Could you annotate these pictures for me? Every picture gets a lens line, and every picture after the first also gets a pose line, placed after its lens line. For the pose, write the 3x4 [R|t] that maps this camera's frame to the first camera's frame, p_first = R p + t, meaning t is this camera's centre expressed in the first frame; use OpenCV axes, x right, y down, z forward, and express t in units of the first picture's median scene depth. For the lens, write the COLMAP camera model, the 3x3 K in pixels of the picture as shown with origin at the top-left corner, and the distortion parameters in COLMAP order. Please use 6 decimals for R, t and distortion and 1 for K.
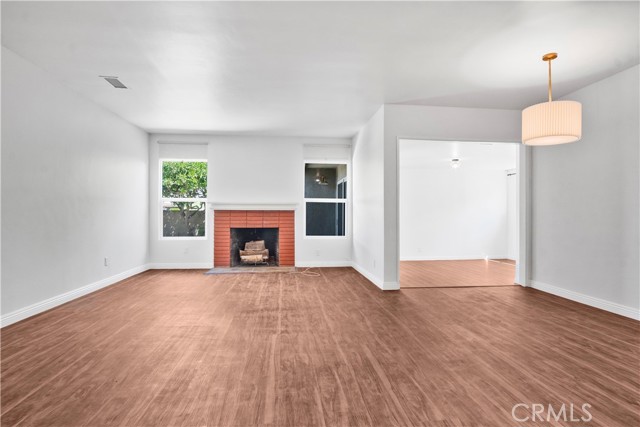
lens RADIAL K [[340.0, 0, 320.6], [0, 340.0, 215.9], [0, 0, 1]] dist [-0.013240, 0.005878]
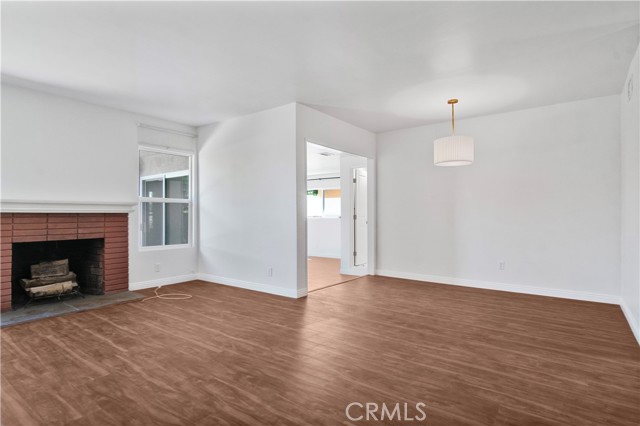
lens RADIAL K [[340.0, 0, 317.1], [0, 340.0, 210.3], [0, 0, 1]] dist [-0.013240, 0.005878]
pose [[0.693674, 0.004531, 0.720275, -0.388317], [0.007992, 0.999870, -0.013987, -0.010344], [-0.720245, 0.015459, 0.693548, 0.262057]]
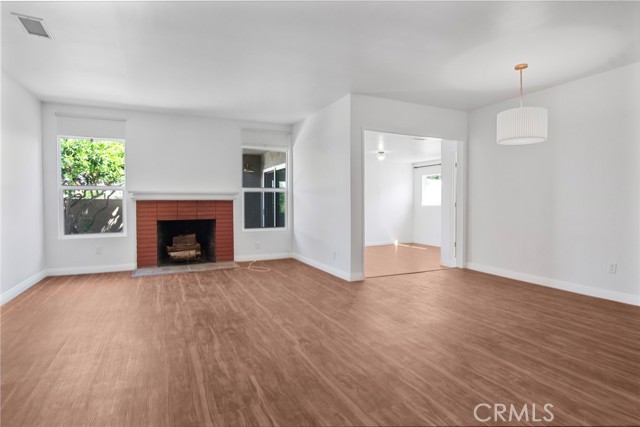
lens RADIAL K [[340.0, 0, 320.5], [0, 340.0, 202.0], [0, 0, 1]] dist [-0.013240, 0.005878]
pose [[0.944527, -0.004004, 0.328410, -0.190345], [0.005412, 0.999980, -0.003372, -0.008280], [-0.328390, 0.004962, 0.944529, 0.081796]]
